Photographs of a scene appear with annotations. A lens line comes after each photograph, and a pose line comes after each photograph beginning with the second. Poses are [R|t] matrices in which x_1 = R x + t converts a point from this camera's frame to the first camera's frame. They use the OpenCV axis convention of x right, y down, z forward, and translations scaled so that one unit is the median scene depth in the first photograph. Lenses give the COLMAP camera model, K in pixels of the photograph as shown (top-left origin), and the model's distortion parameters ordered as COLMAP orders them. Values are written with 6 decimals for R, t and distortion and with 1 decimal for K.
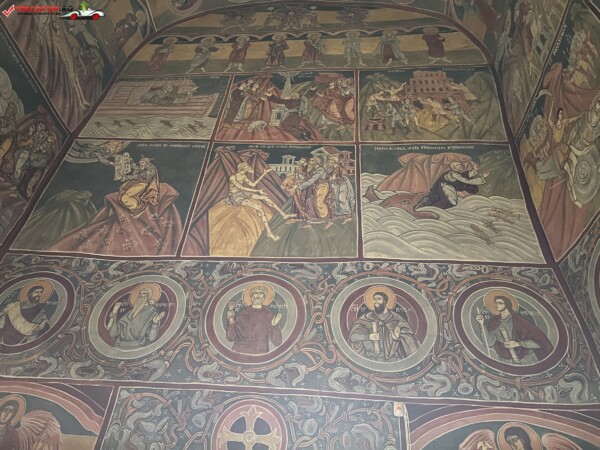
lens RADIAL K [[455.1, 0, 300.2], [0, 455.1, 225.2], [0, 0, 1]] dist [0.002795, 0.000231]
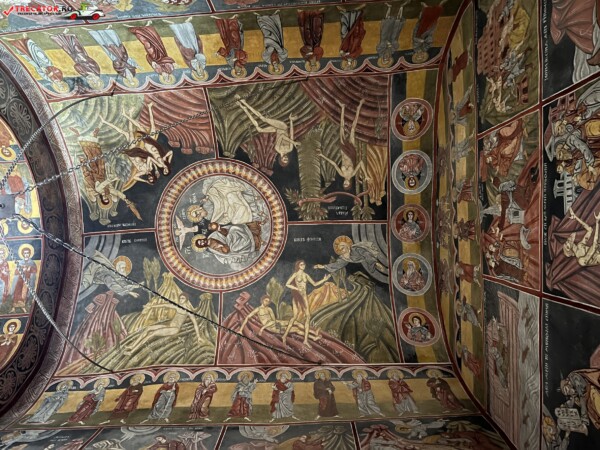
lens RADIAL K [[455.1, 0, 299.8], [0, 455.1, 225.4], [0, 0, 1]] dist [0.002795, 0.000231]
pose [[0.041087, -0.997452, 0.058329, -0.133937], [0.643143, -0.018274, -0.765528, 0.139655], [0.764643, 0.068967, 0.640753, 0.179595]]
